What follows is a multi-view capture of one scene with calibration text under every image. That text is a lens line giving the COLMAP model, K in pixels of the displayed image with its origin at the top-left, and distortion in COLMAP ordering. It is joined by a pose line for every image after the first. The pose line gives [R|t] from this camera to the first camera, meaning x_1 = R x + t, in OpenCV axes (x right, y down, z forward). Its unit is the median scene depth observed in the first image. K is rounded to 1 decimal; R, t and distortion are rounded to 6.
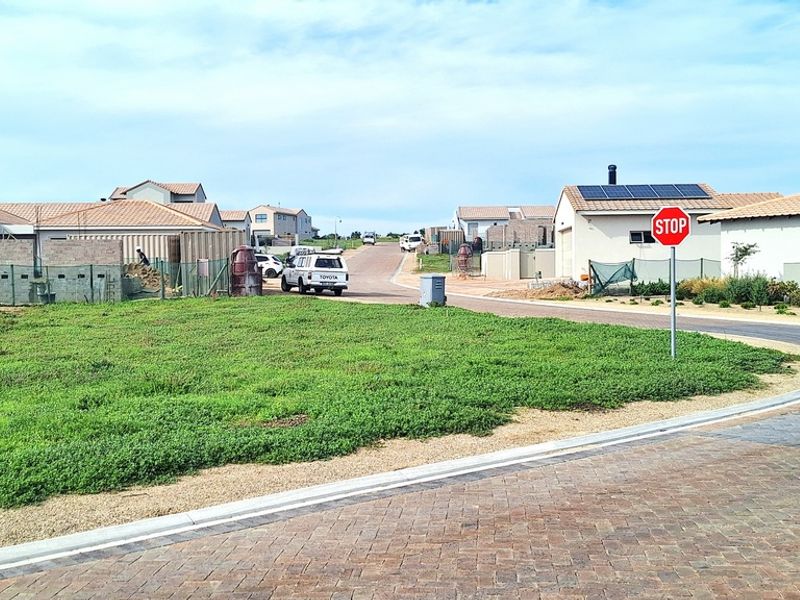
lens RADIAL K [[1231.0, 0, 400.7], [0, 1231.0, 300.5], [0, 0, 1]] dist [0.112343, 0.000000]
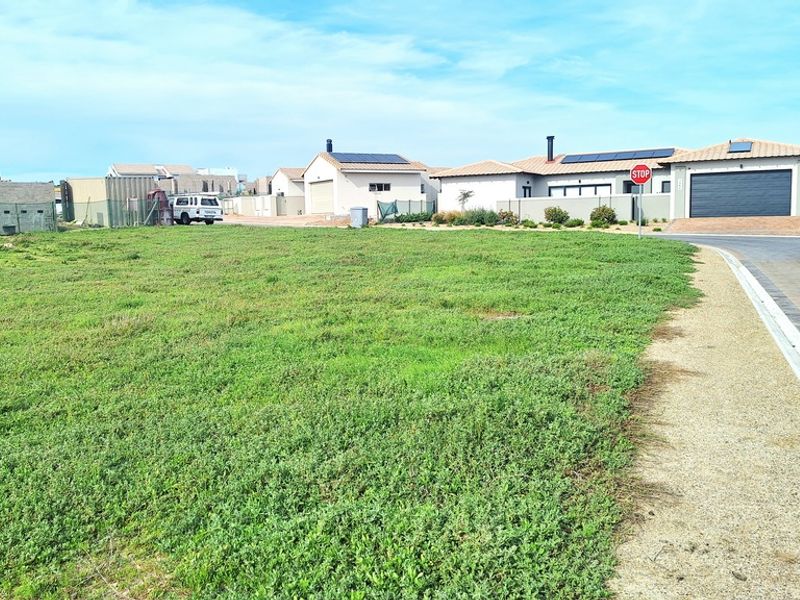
lens RADIAL K [[1231.0, 0, 398.6], [0, 1231.0, 298.8], [0, 0, 1]] dist [0.112343, 0.000000]
pose [[0.757076, -0.045572, 0.651736, -0.794111], [0.031841, 0.998953, 0.032864, 0.038723], [-0.652551, -0.004129, 0.757734, -0.191148]]
